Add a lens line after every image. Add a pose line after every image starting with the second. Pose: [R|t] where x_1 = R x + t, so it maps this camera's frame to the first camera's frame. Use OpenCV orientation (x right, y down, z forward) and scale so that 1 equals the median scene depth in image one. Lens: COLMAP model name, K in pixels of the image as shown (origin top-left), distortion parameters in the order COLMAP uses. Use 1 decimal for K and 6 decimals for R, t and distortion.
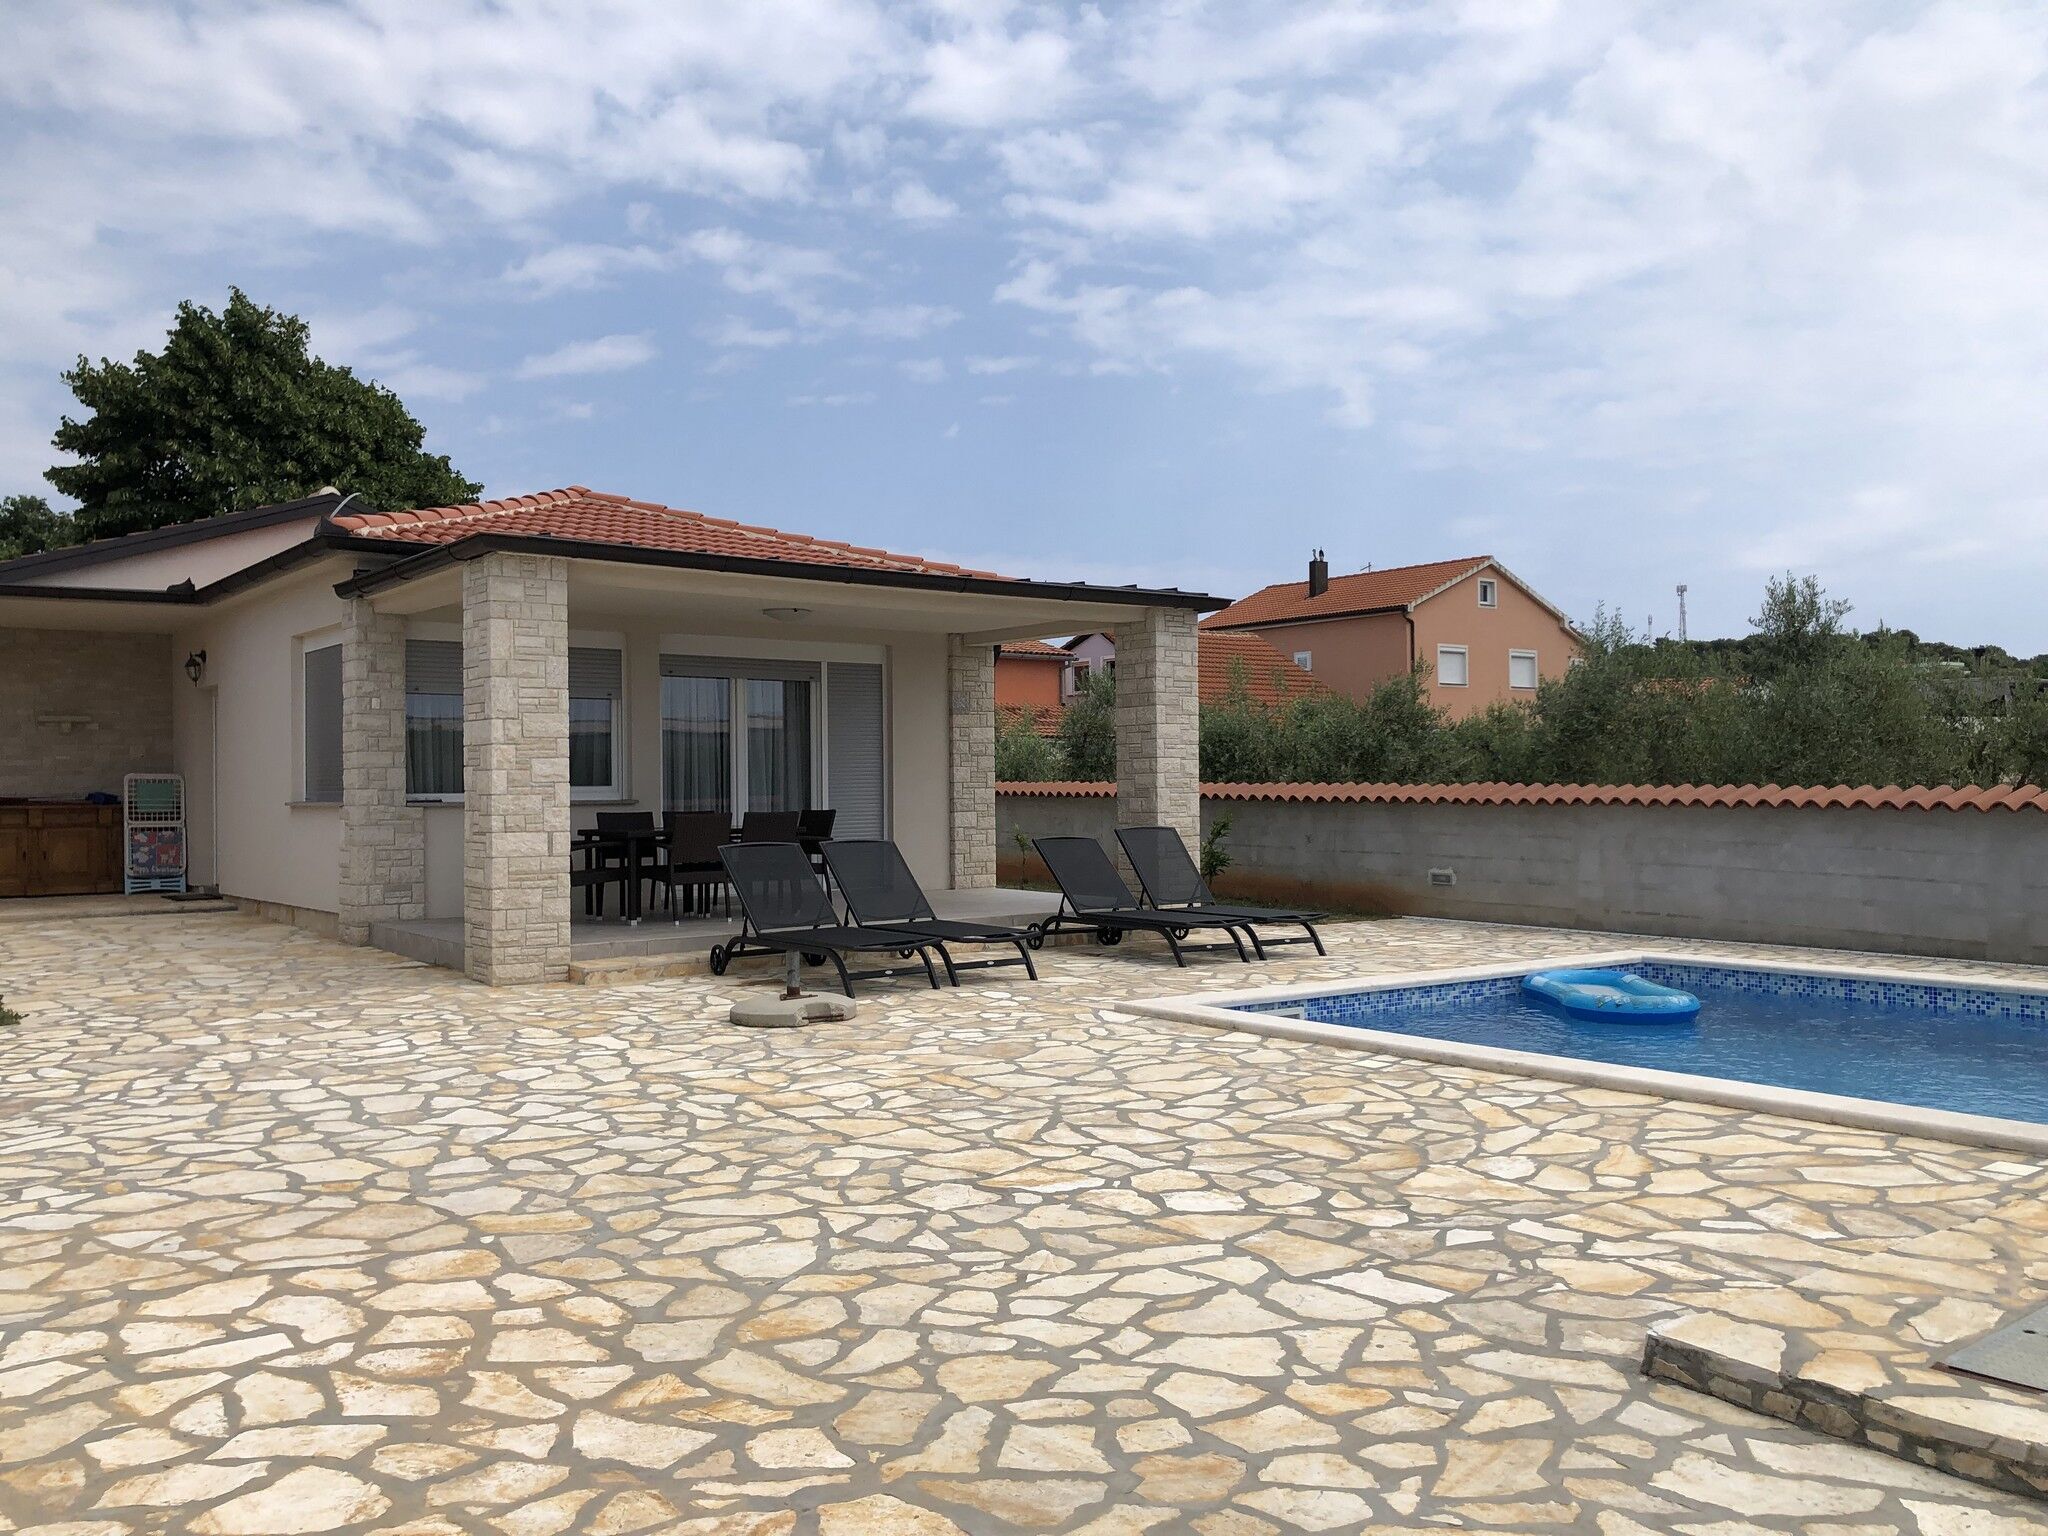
lens RADIAL K [[1655.0, 0, 1024.0], [0, 1655.0, 768.0], [0, 0, 1]] dist [0.061467, 0.000015]
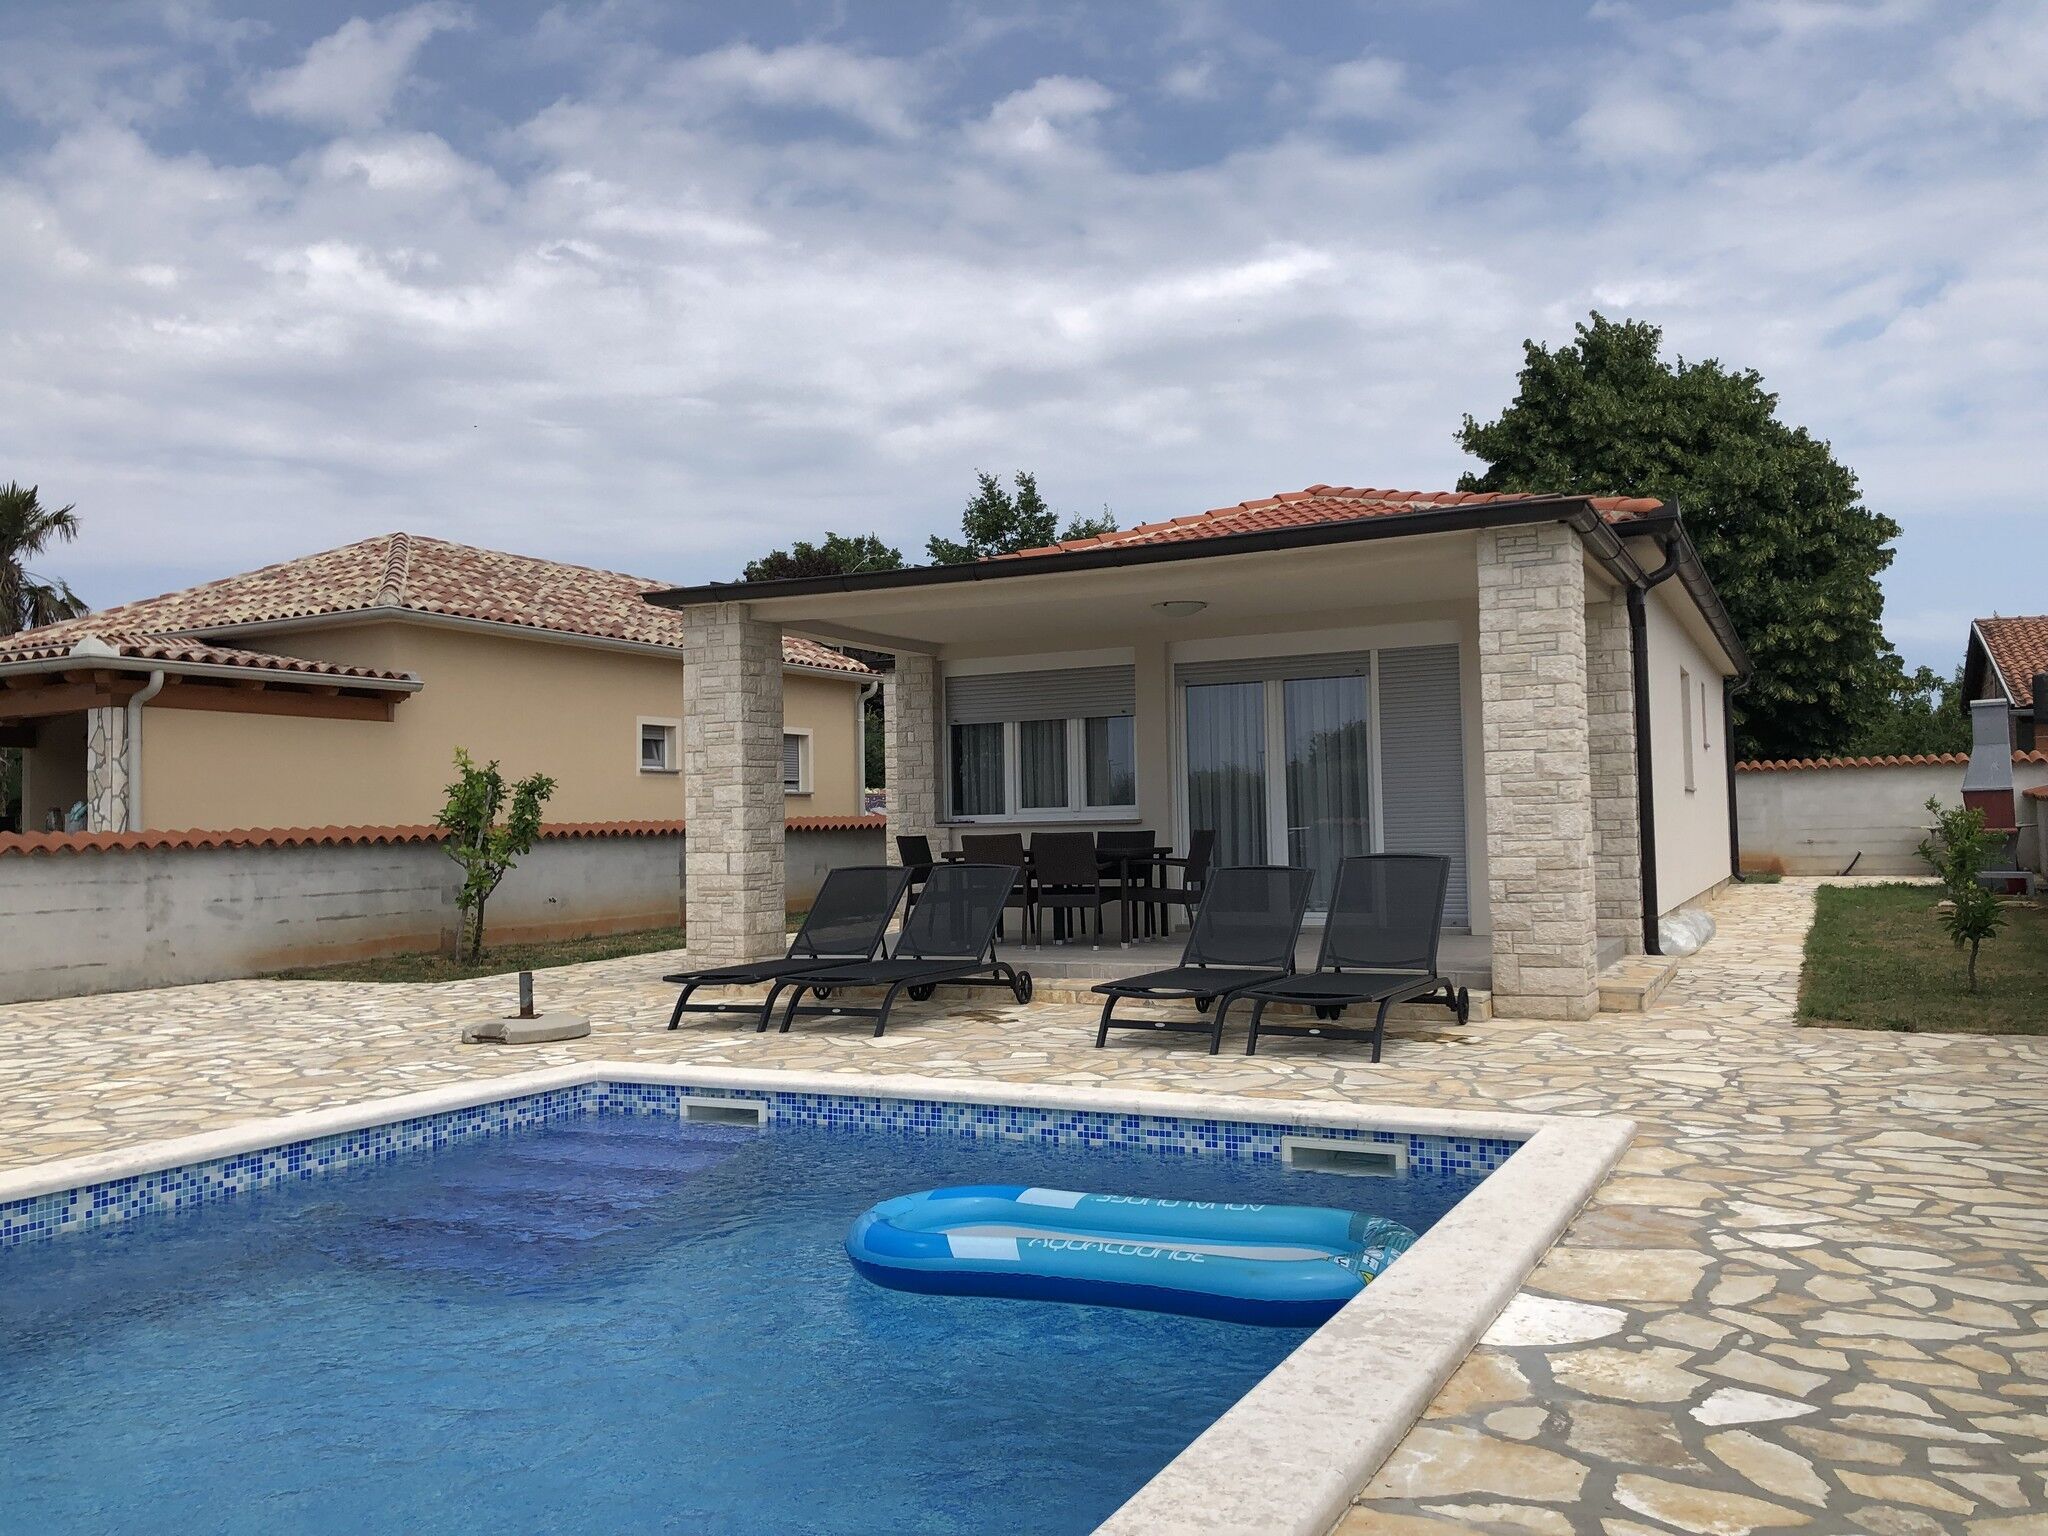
lens RADIAL K [[1673.1, 0, 1024.0], [0, 1673.1, 768.0], [0, 0, 1]] dist [-0.000428, -0.000564]
pose [[0.445027, -0.034825, -0.894840, 0.745533], [0.029618, 0.999269, -0.024160, 0.014024], [0.895027, -0.015752, 0.445733, 0.643936]]
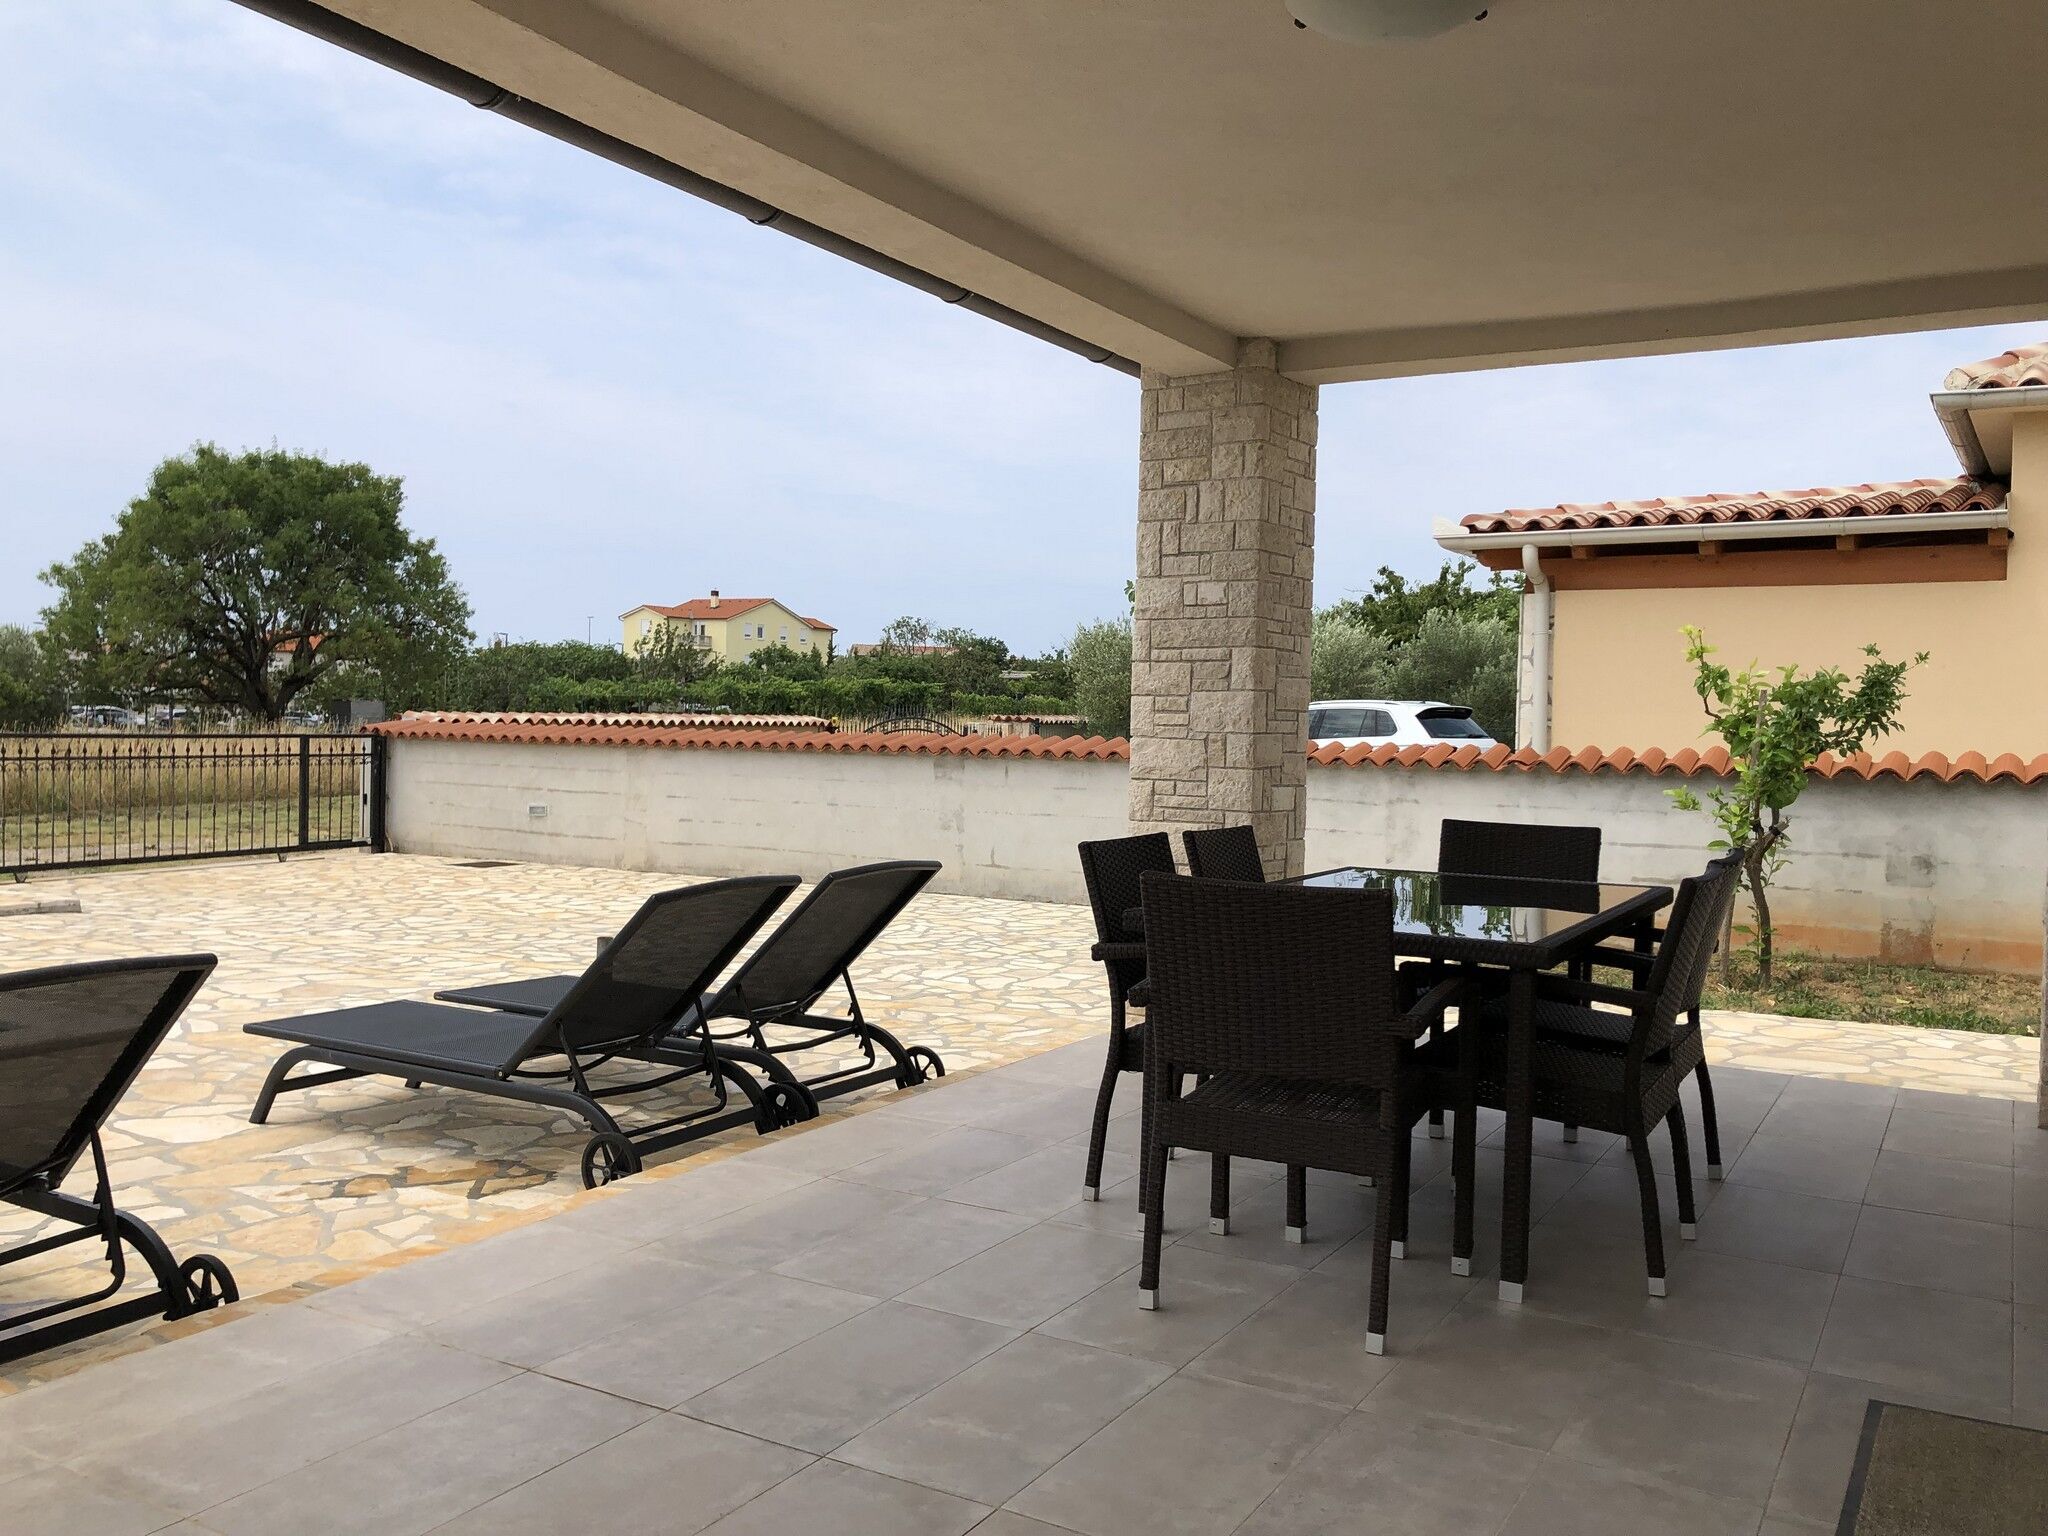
lens RADIAL K [[1673.1, 0, 1024.0], [0, 1673.1, 768.0], [0, 0, 1]] dist [-0.000428, -0.000564]
pose [[-0.928368, 0.004184, -0.371639, -0.055214], [-0.005293, 0.999686, 0.024476, 0.001789], [0.371624, 0.024689, -0.928055, 1.496478]]
